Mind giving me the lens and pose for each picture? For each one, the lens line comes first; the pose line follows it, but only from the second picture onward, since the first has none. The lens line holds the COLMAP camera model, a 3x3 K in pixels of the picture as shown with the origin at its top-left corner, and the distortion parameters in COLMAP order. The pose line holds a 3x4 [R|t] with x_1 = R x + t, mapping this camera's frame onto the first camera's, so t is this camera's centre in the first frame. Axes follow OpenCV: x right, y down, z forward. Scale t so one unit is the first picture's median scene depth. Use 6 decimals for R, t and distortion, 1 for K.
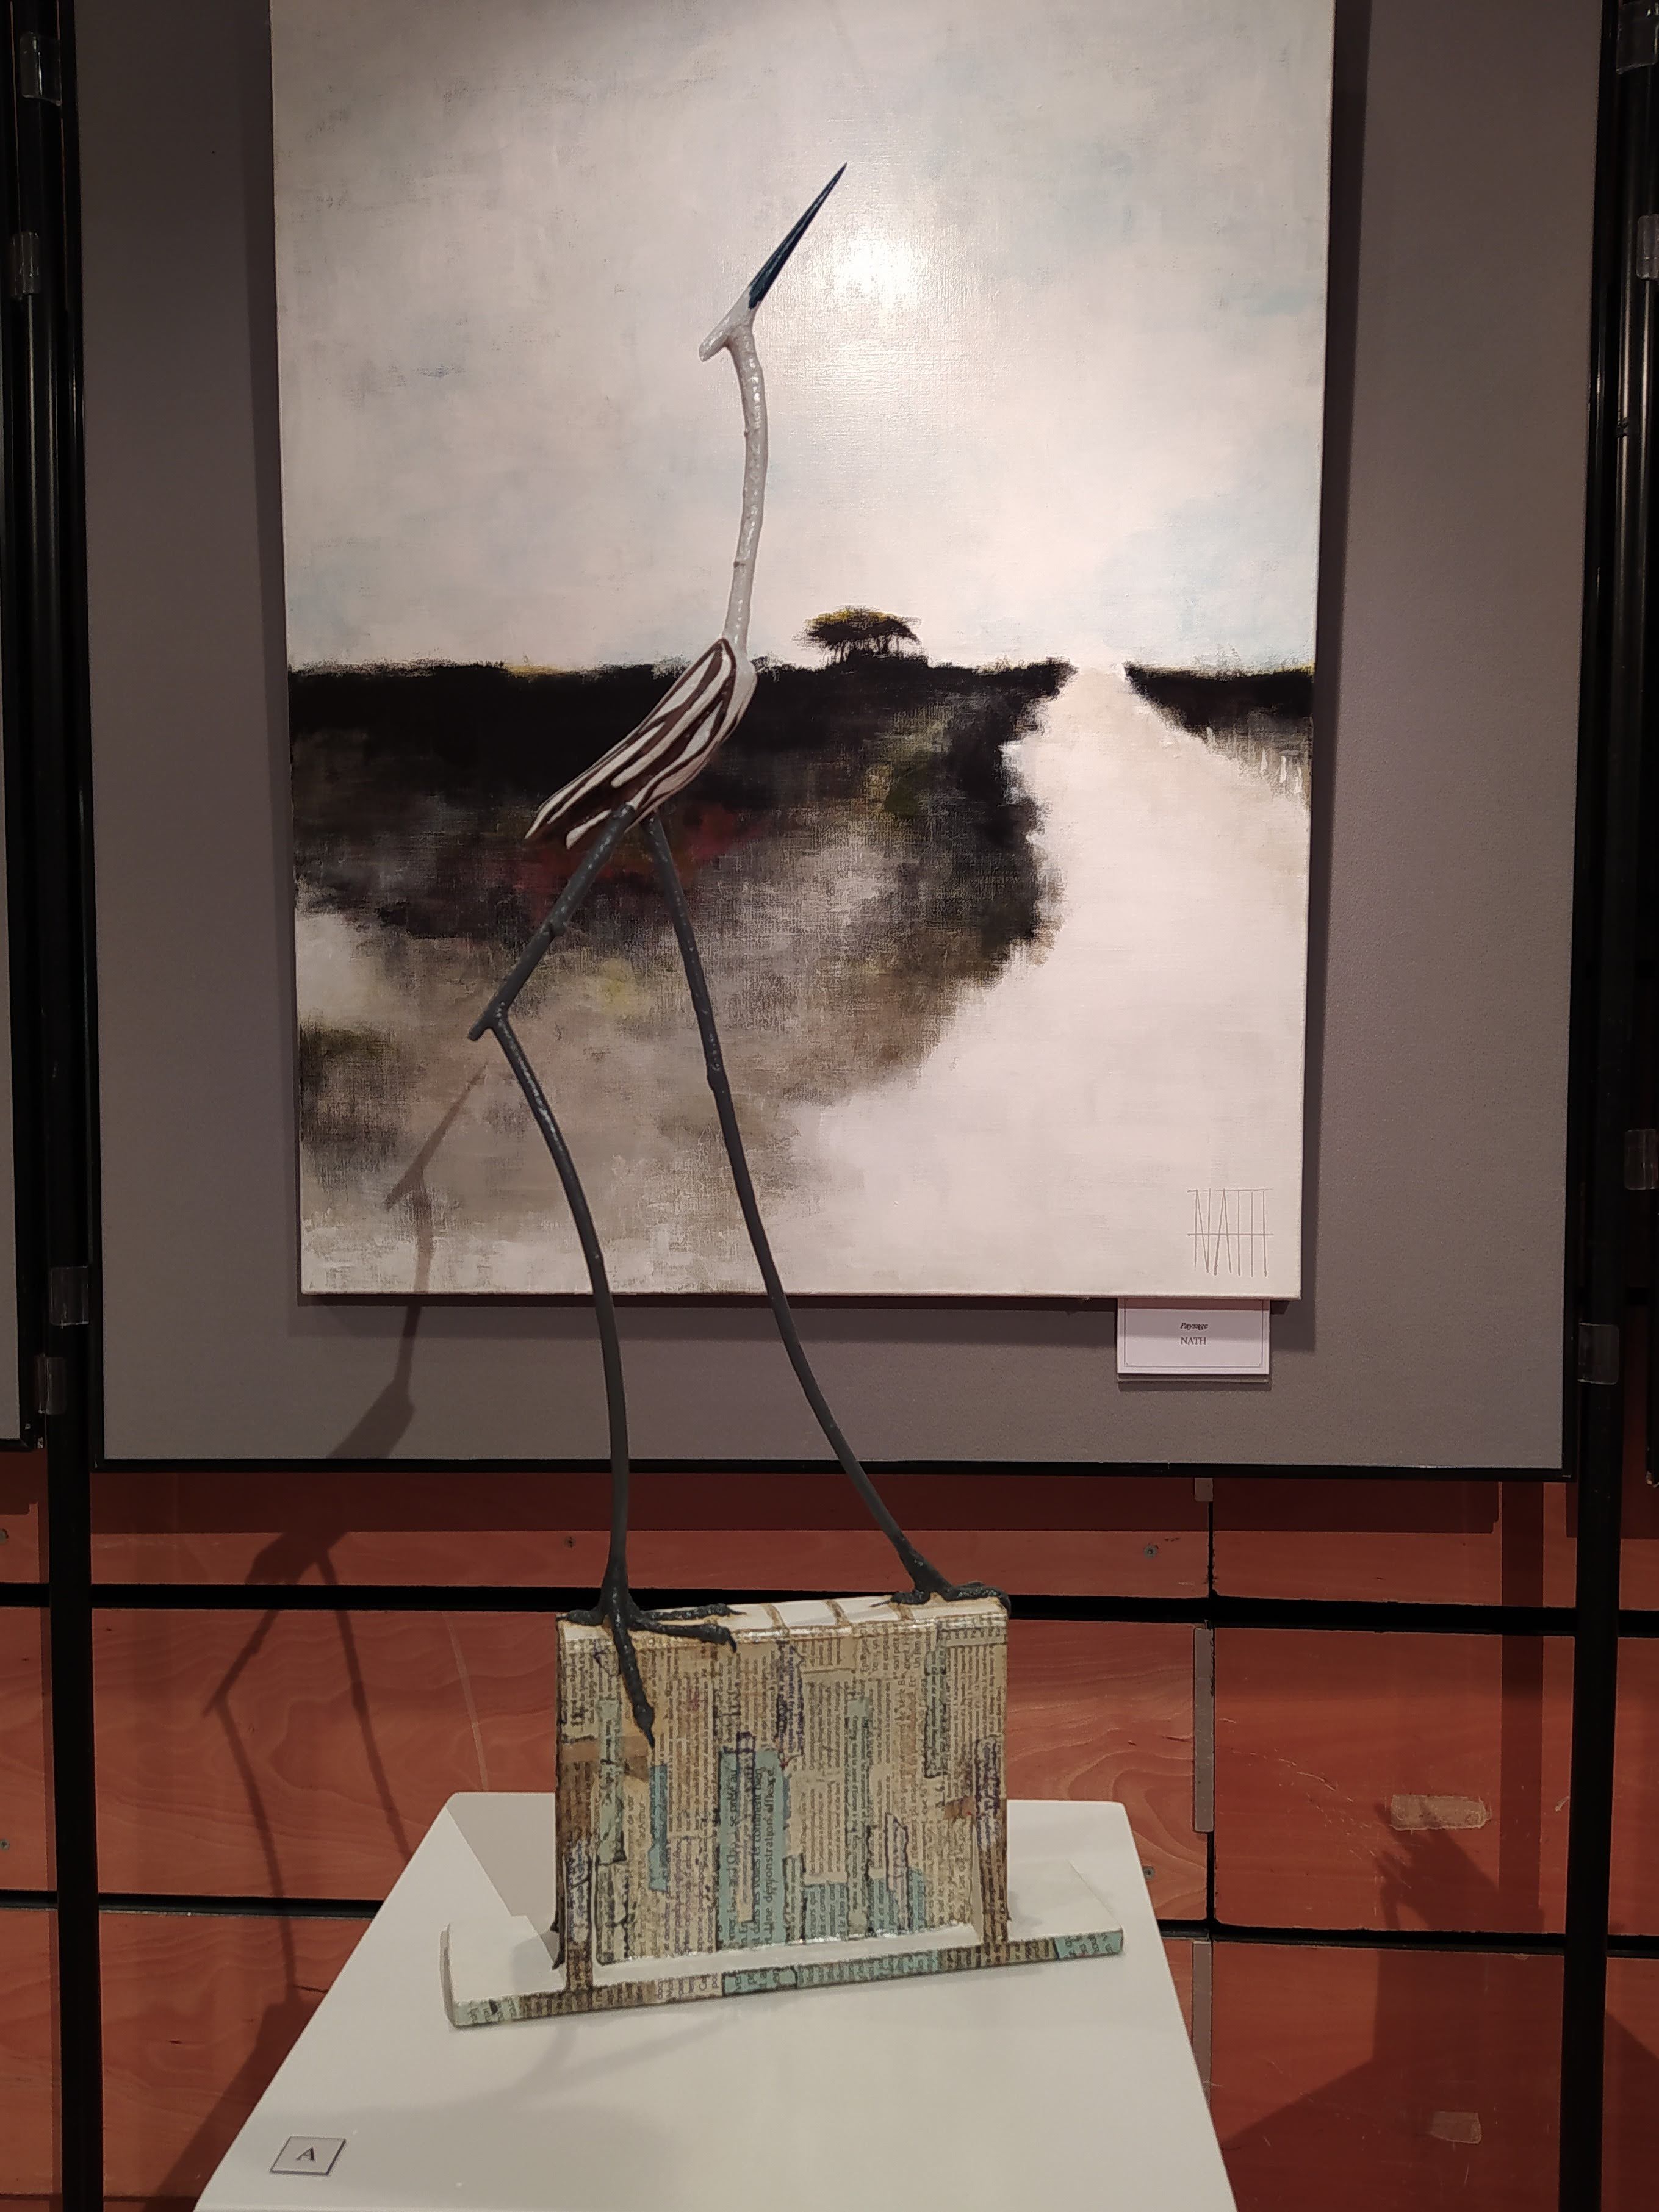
lens RADIAL K [[1669.3, 0, 782.1], [0, 1669.3, 1064.9], [0, 0, 1]] dist [0.118265, -0.196411]
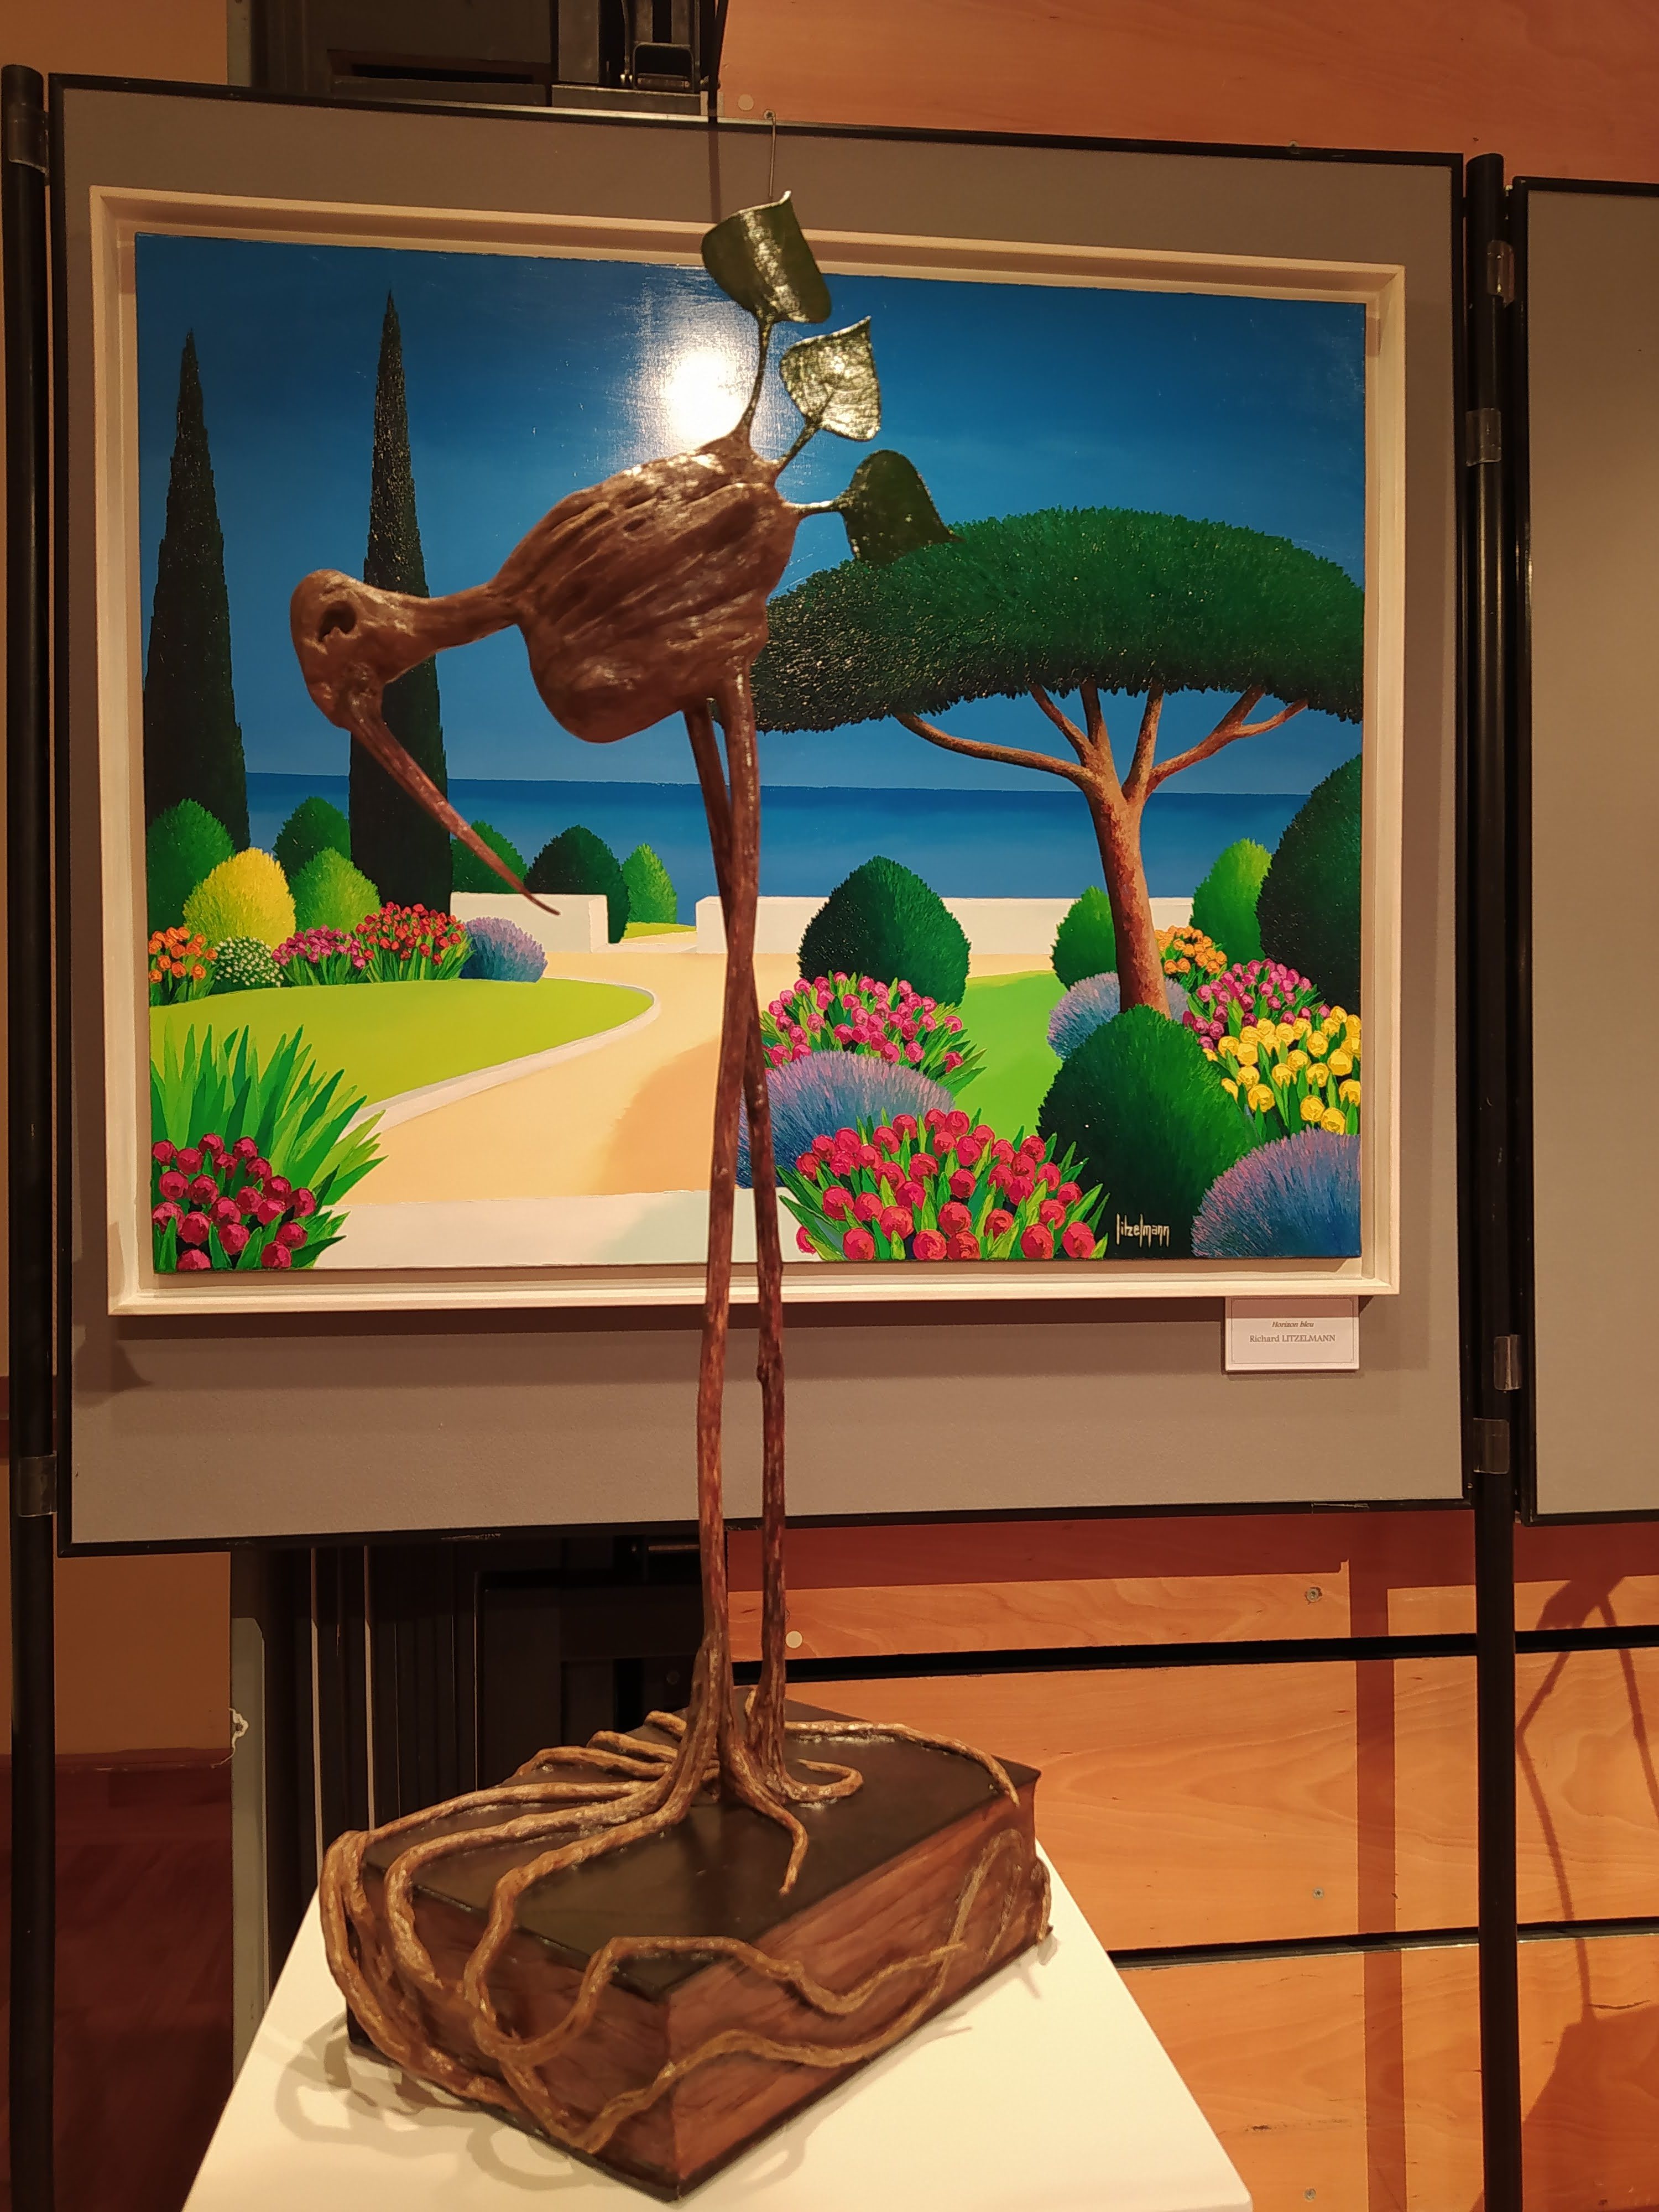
lens RADIAL K [[1642.4, 0, 726.3], [0, 1642.4, 1117.5], [0, 0, 1]] dist [0.006101, -0.036401]
pose [[0.992559, -0.017266, 0.120532, -0.940292], [0.019713, 0.999623, -0.019136, -0.004905], [-0.120157, 0.021370, 0.992525, 0.034731]]
